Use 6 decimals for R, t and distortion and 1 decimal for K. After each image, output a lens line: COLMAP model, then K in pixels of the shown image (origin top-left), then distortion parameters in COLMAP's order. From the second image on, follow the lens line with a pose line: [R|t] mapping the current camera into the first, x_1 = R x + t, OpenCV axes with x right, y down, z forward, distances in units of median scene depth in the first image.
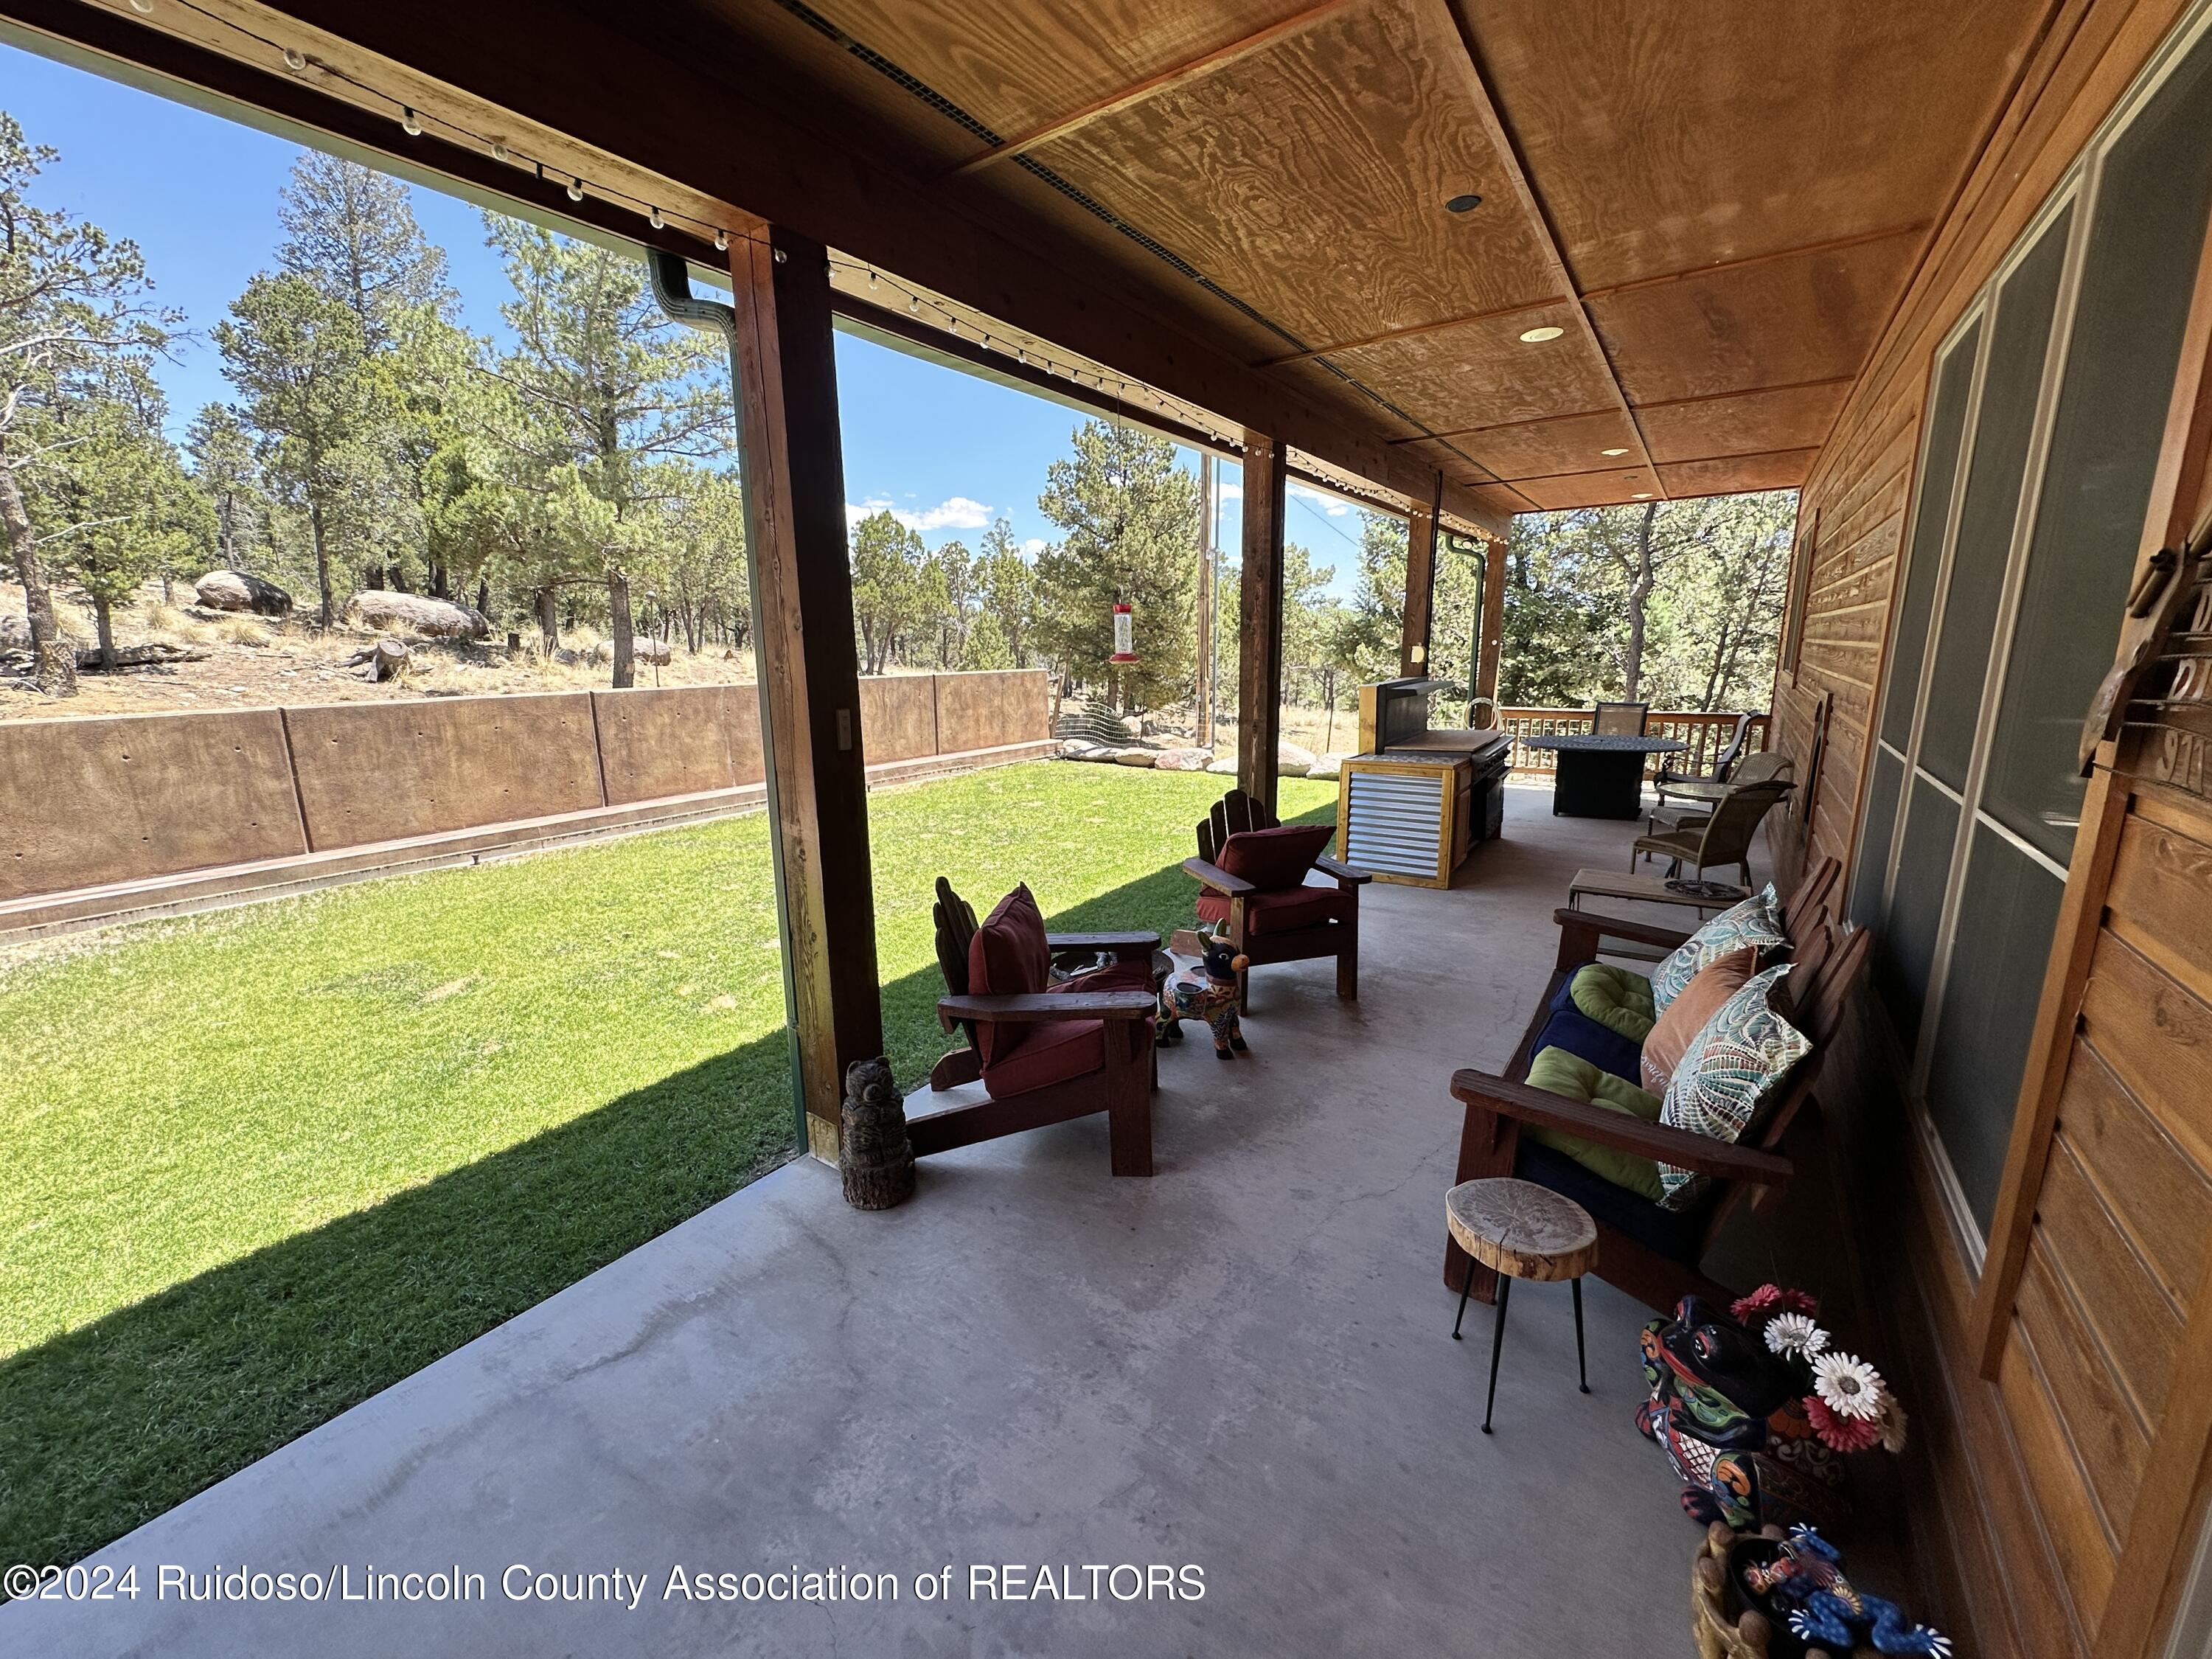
lens RADIAL K [[884.2, 0, 1104.8], [0, 884.2, 827.0], [0, 0, 1]] dist [0.002542, 0.000606]
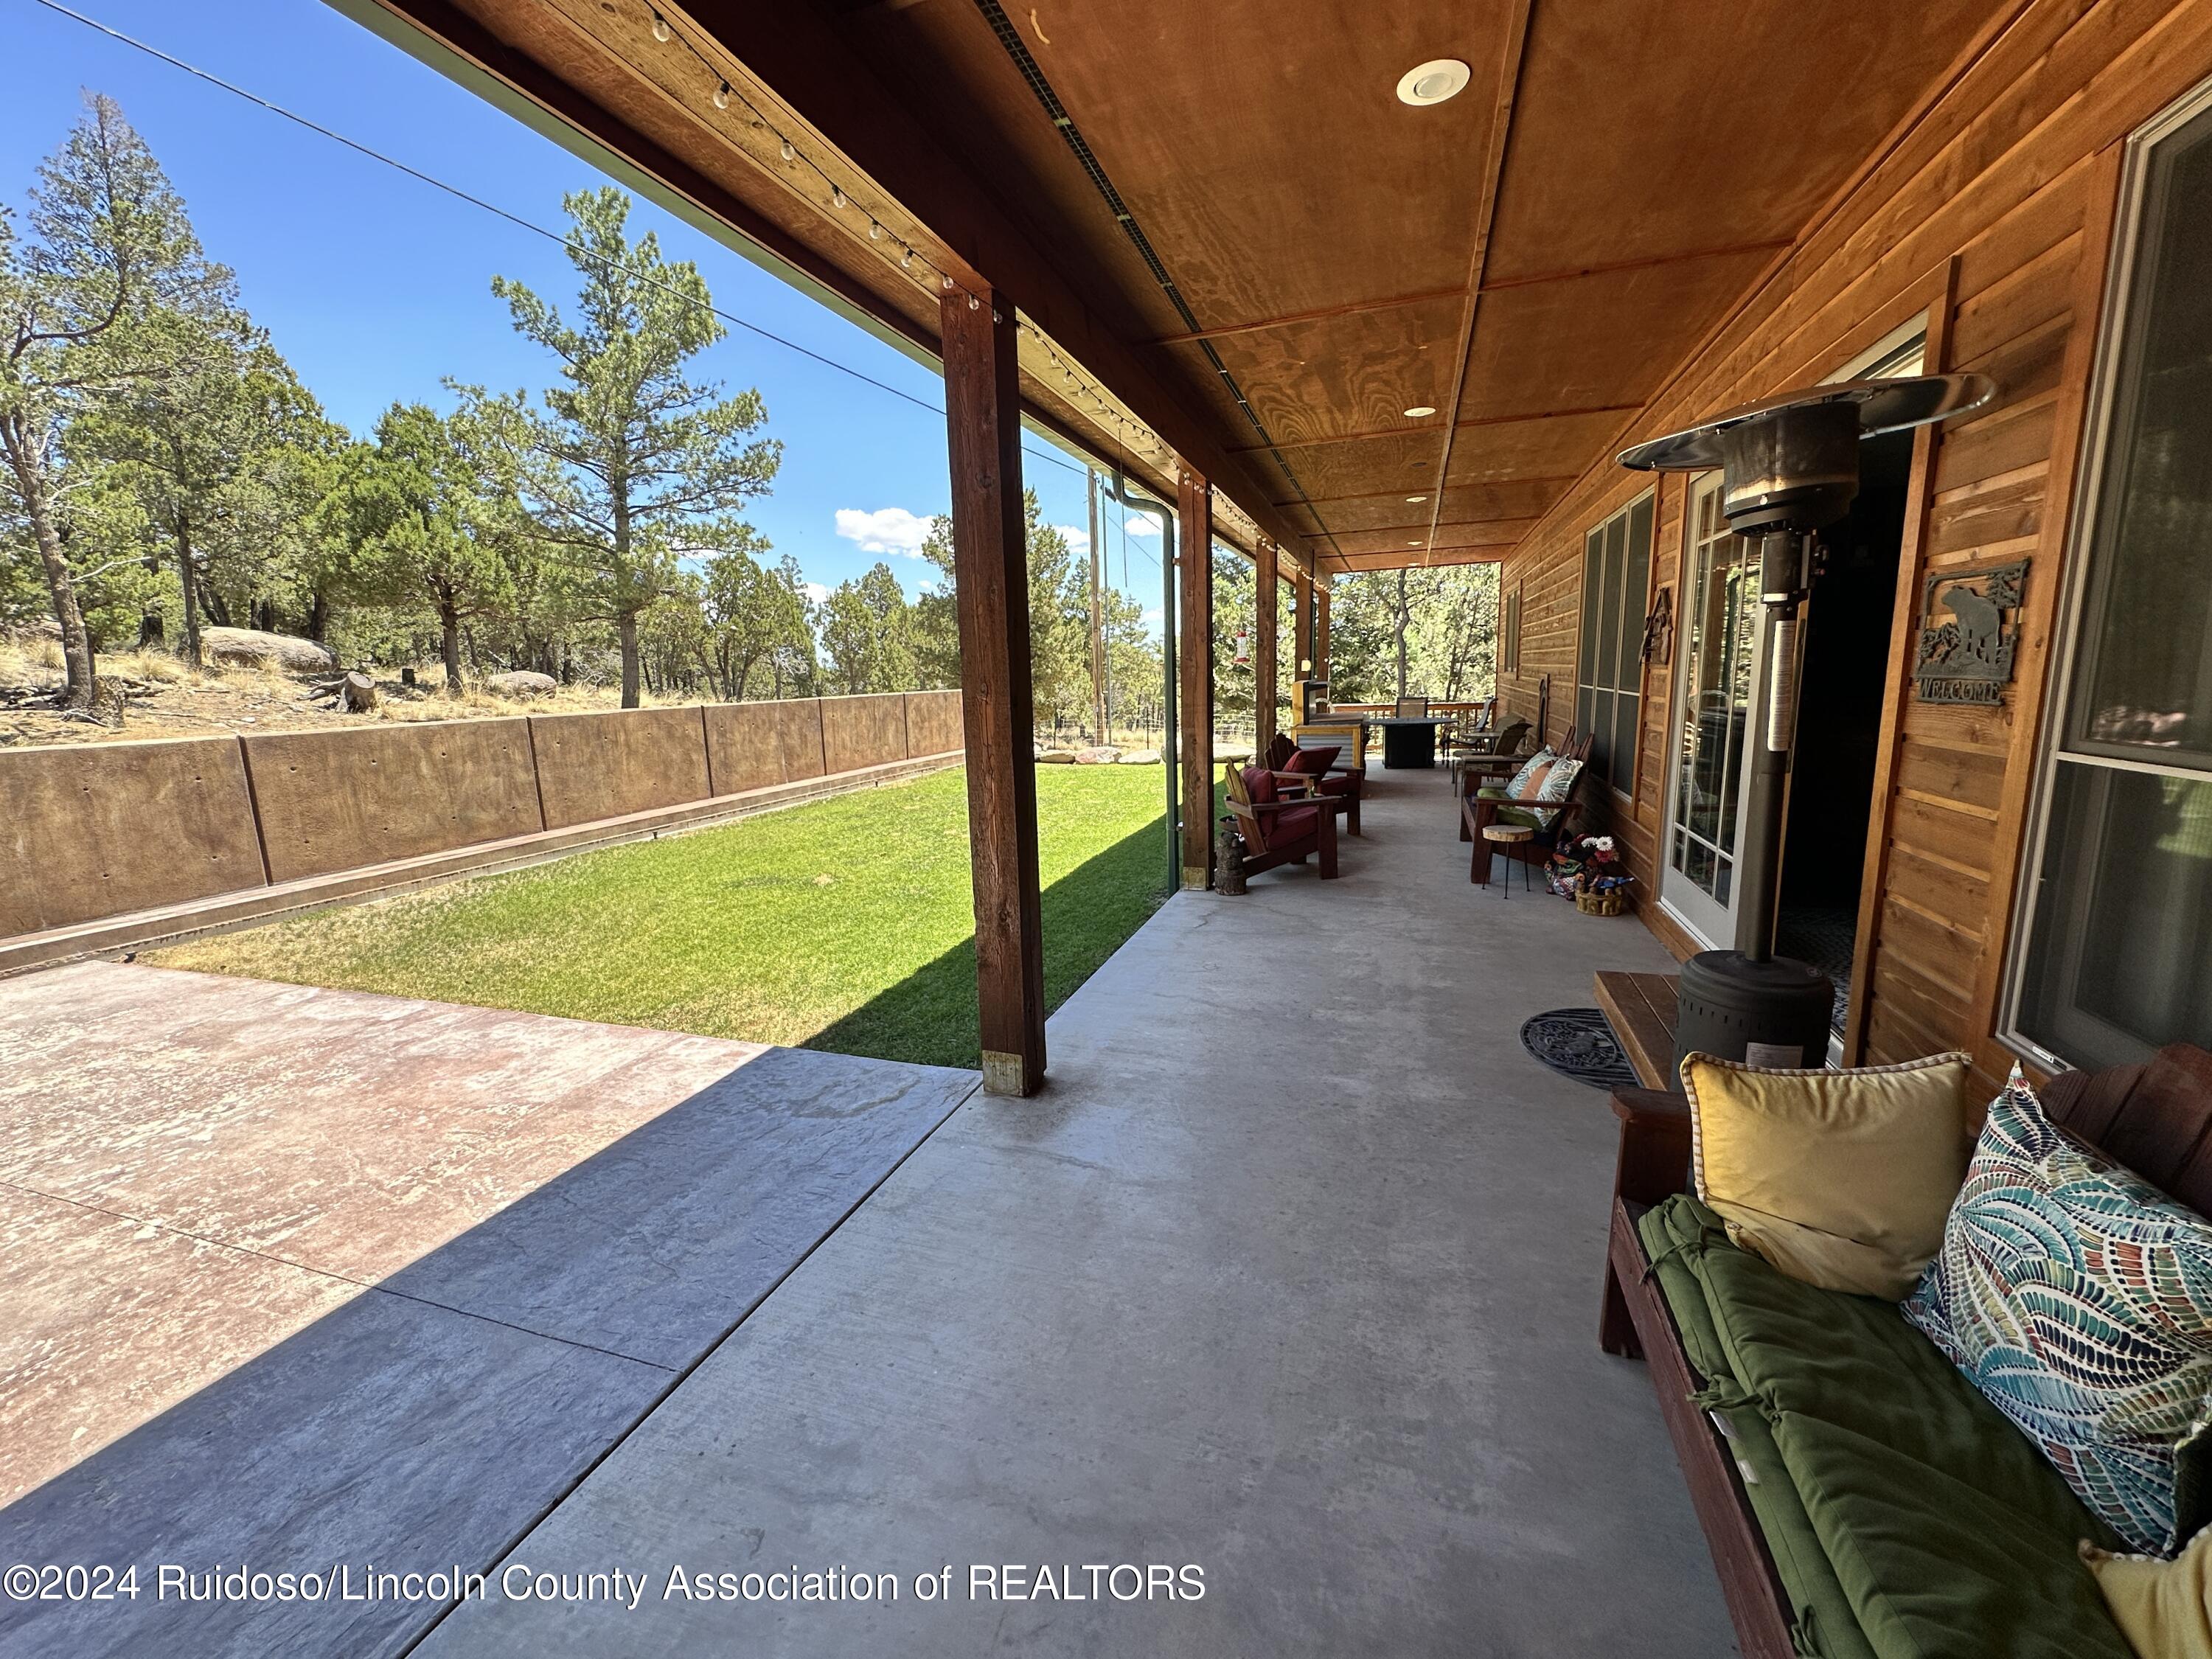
lens RADIAL K [[884.2, 0, 1105.1], [0, 884.2, 828.4], [0, 0, 1]] dist [0.002542, 0.000606]
pose [[0.961830, -0.062806, 0.266342, -0.378491], [0.072275, 0.997049, -0.025890, 0.094854], [-0.263930, 0.044152, 0.963531, -0.353462]]
